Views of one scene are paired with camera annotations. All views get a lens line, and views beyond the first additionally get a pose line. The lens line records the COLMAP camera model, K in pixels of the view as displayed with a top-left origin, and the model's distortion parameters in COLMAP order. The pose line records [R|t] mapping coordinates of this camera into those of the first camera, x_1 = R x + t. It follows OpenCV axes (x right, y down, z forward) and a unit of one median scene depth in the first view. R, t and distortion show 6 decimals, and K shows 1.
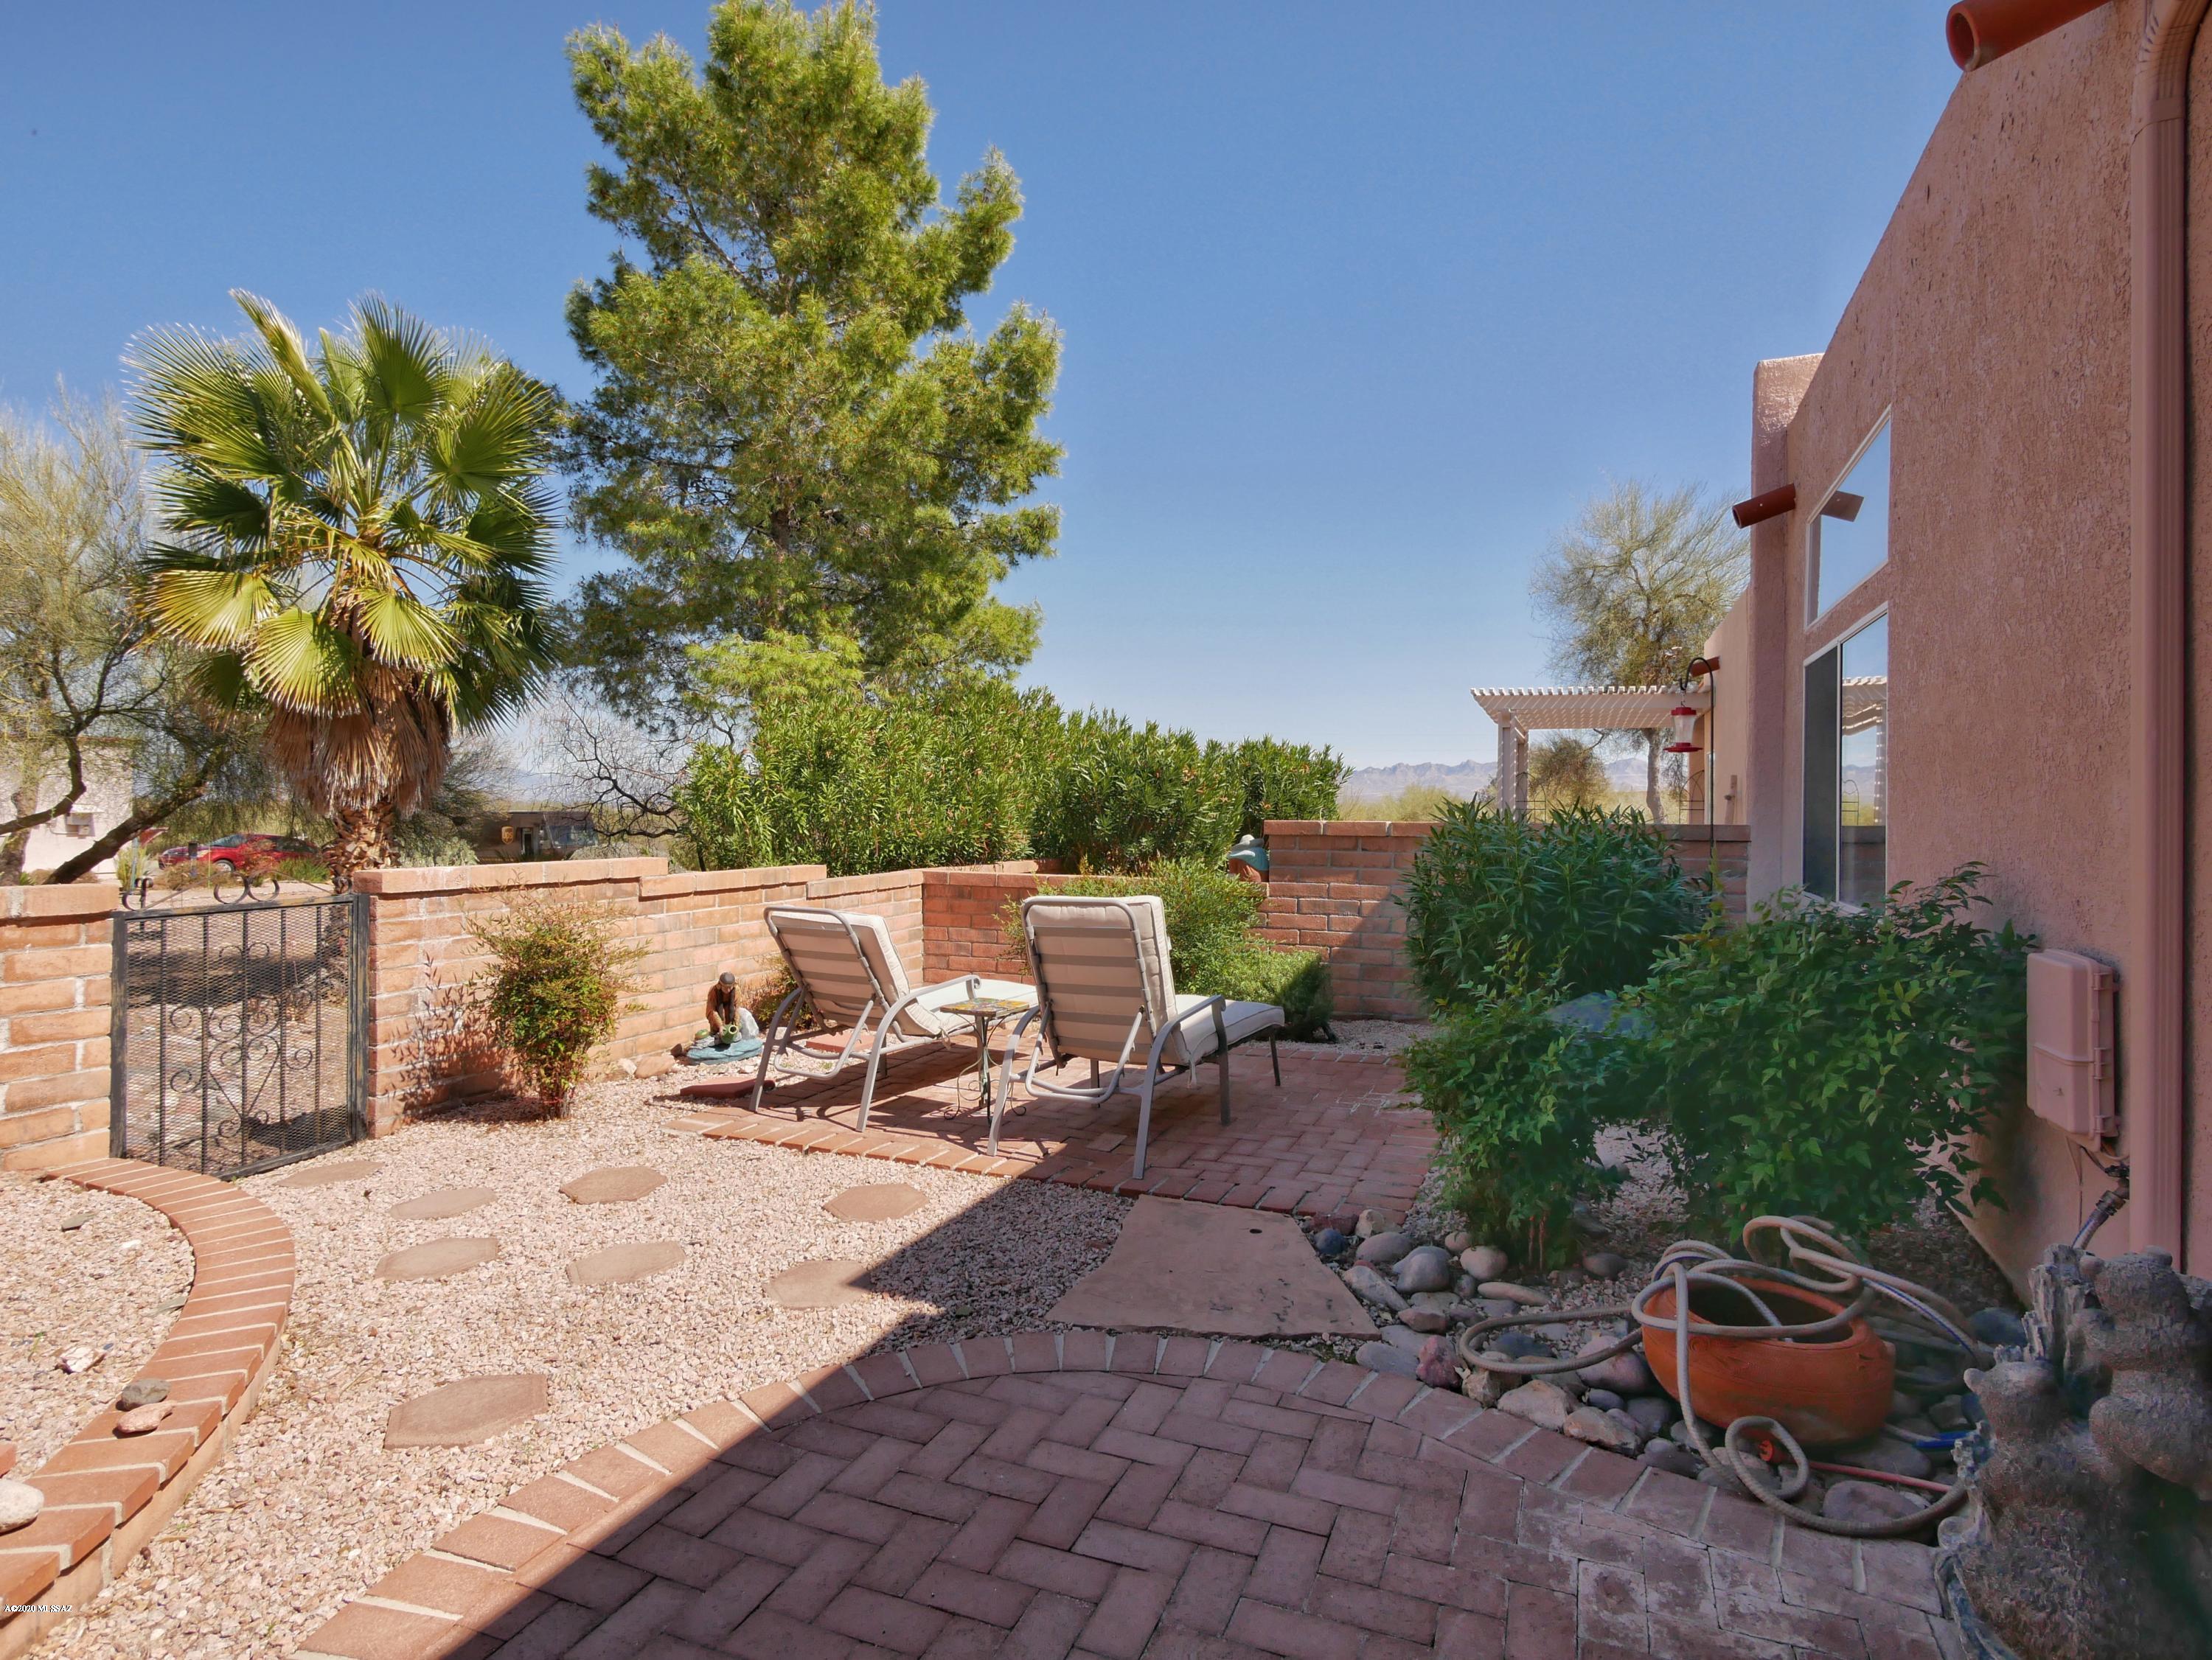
lens RADIAL K [[1120.9, 0, 1106.8], [0, 1120.9, 813.4], [0, 0, 1]] dist [-0.004514, -0.000912]
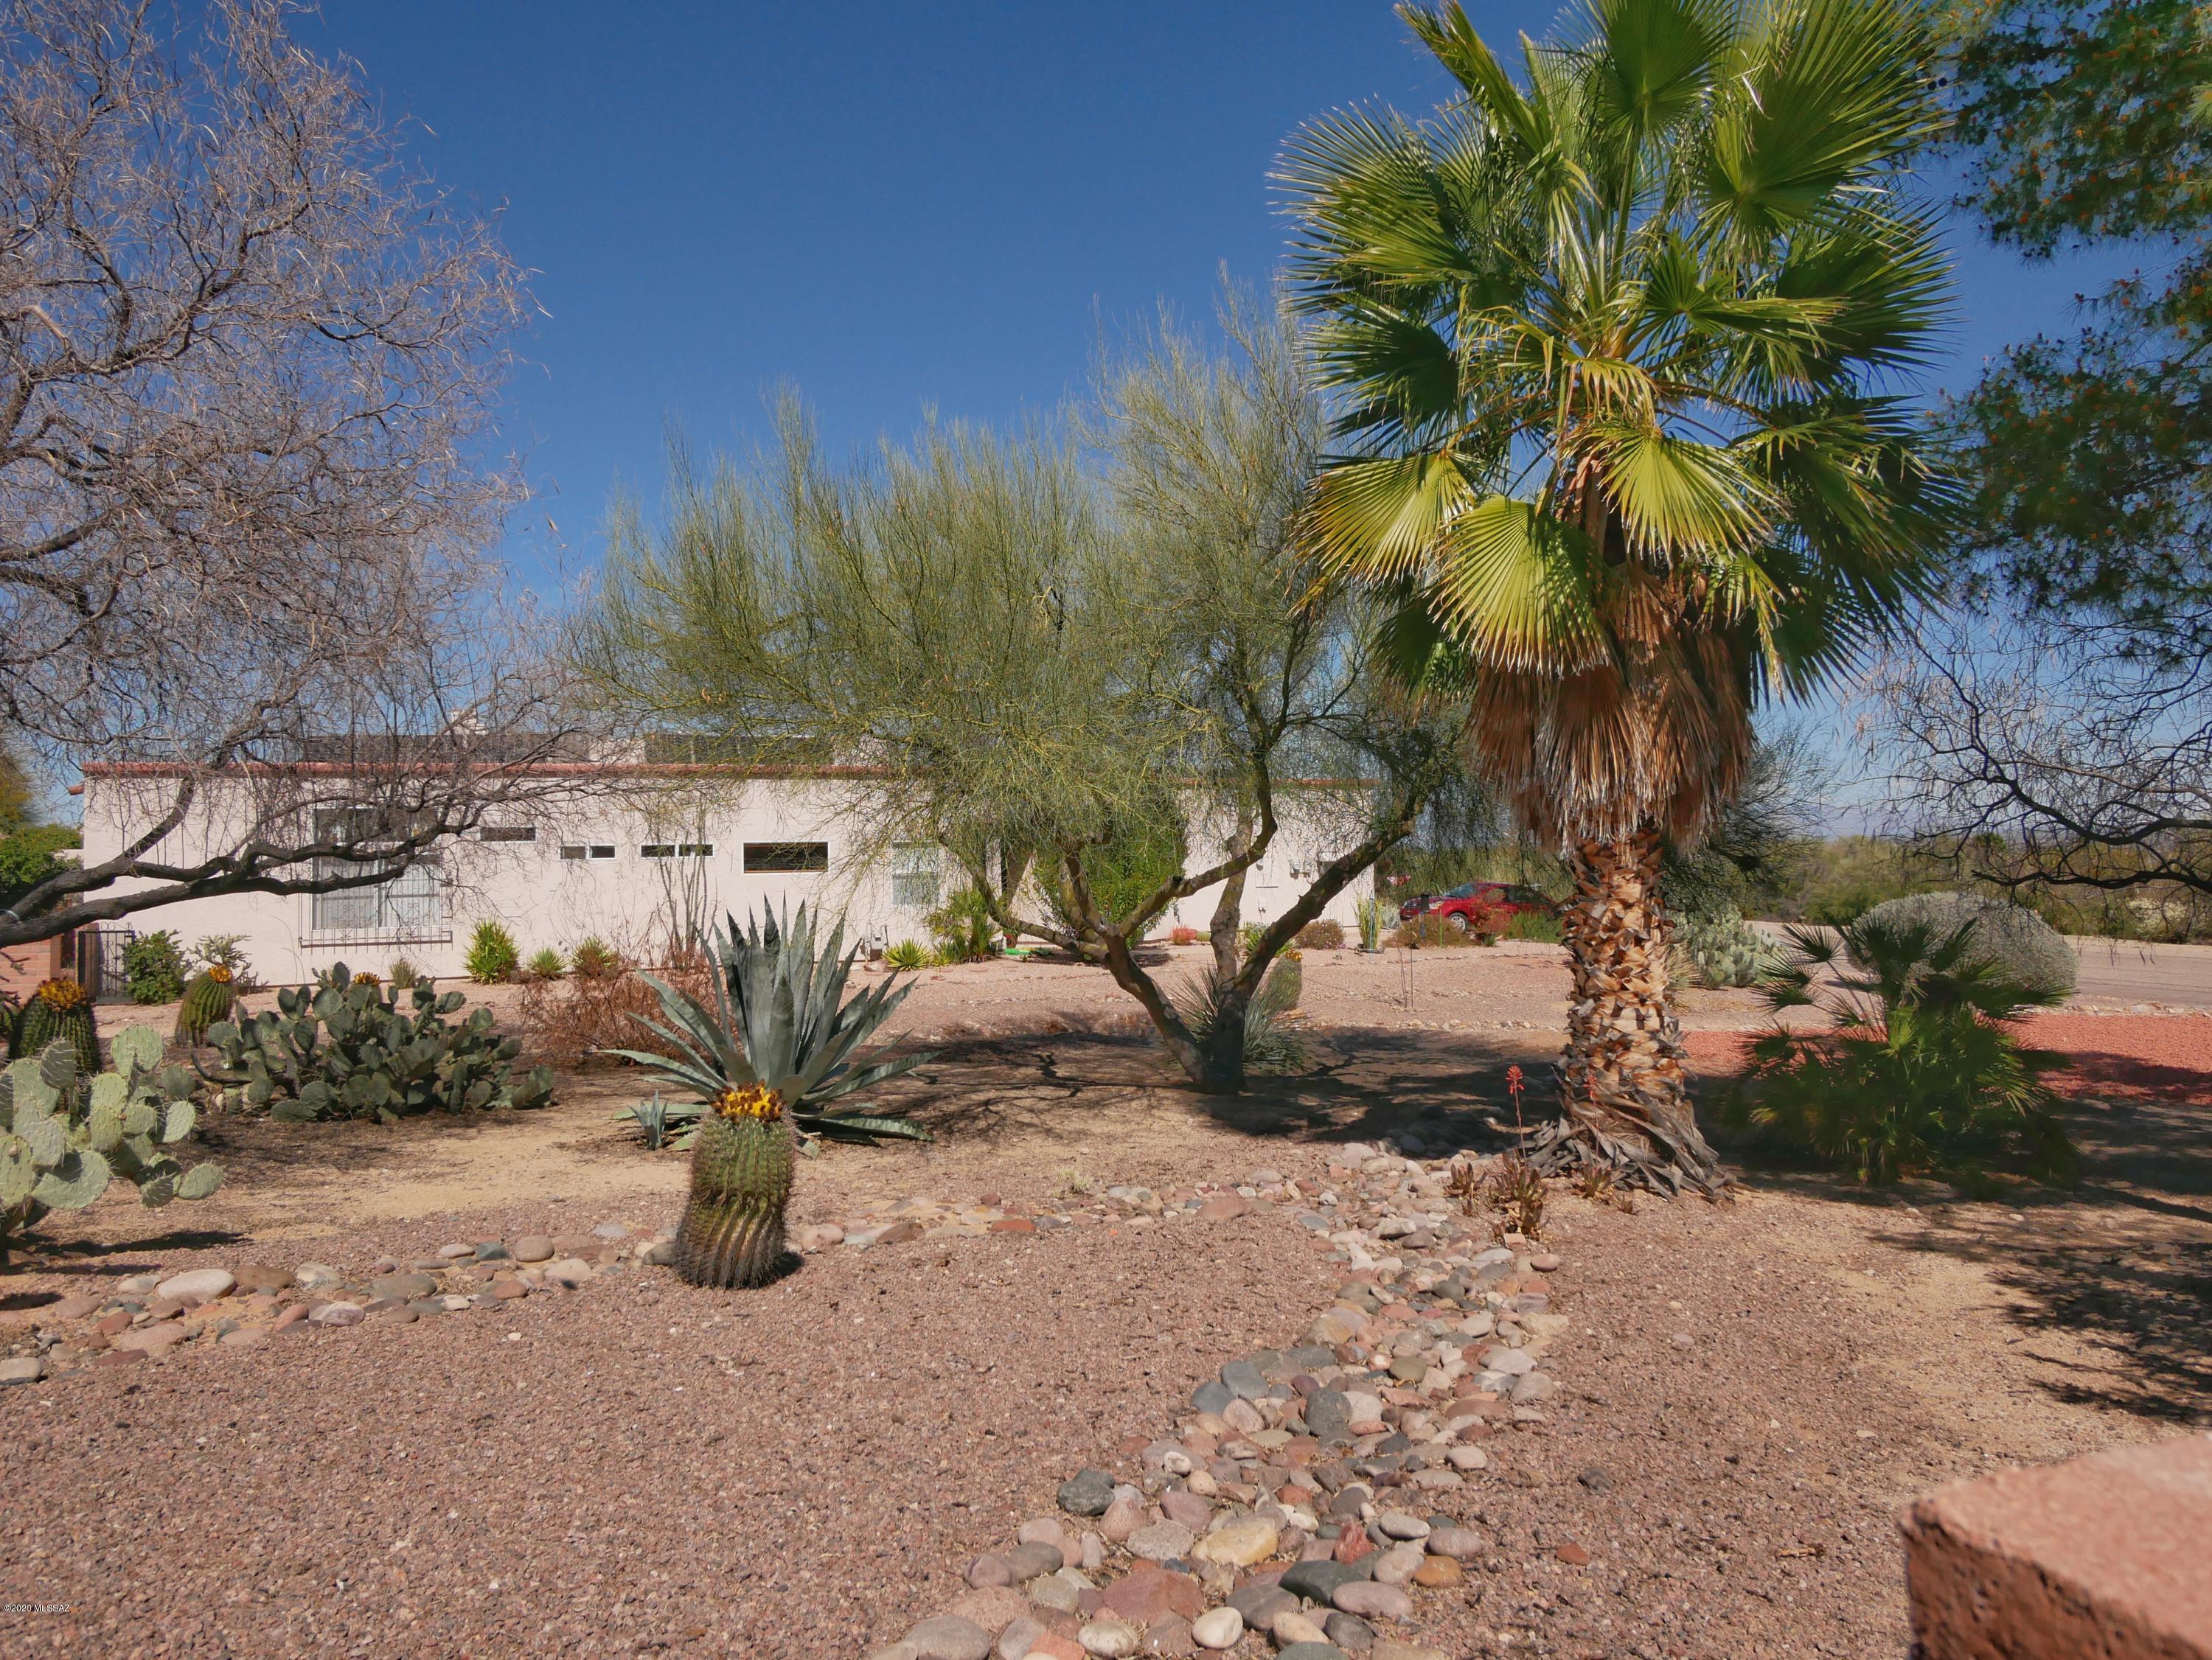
lens RADIAL K [[1410.6, 0, 1102.8], [0, 1410.6, 821.3], [0, 0, 1]] dist [-0.002877, 0.002084]
pose [[0.603662, -0.039705, -0.796251, -0.256051], [0.022055, 0.999209, -0.033105, 0.003158], [0.796935, 0.002423, 0.604060, 0.367565]]
